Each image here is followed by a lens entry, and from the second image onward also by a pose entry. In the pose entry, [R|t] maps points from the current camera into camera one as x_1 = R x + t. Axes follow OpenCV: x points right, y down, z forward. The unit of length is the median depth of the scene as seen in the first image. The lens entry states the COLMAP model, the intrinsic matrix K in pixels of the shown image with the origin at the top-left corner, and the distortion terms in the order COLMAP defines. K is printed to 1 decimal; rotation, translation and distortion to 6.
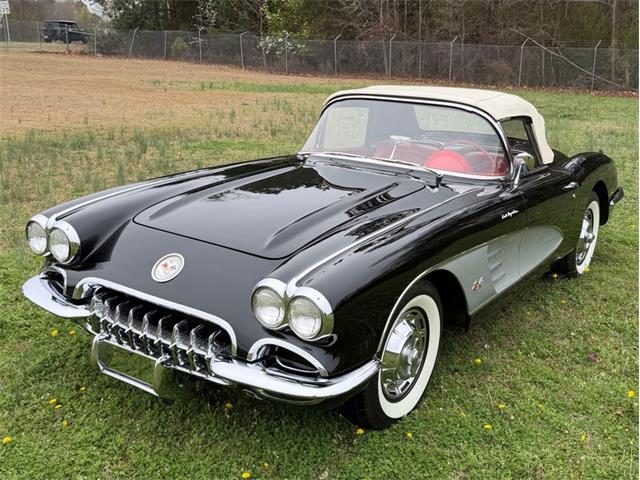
lens RADIAL K [[696.7, 0, 300.9], [0, 696.7, 217.6], [0, 0, 1]] dist [0.043872, 0.000000]
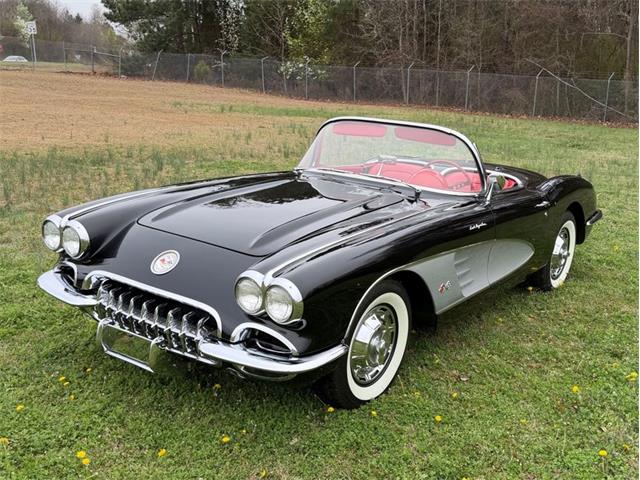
lens RADIAL K [[696.7, 0, 323.4], [0, 696.7, 244.0], [0, 0, 1]] dist [0.043872, 0.000000]
pose [[0.999759, 0.021932, -0.000210, 0.047901], [-0.021932, 0.999759, 0.000659, 0.025305], [0.000224, -0.000654, 1.000000, -0.100211]]
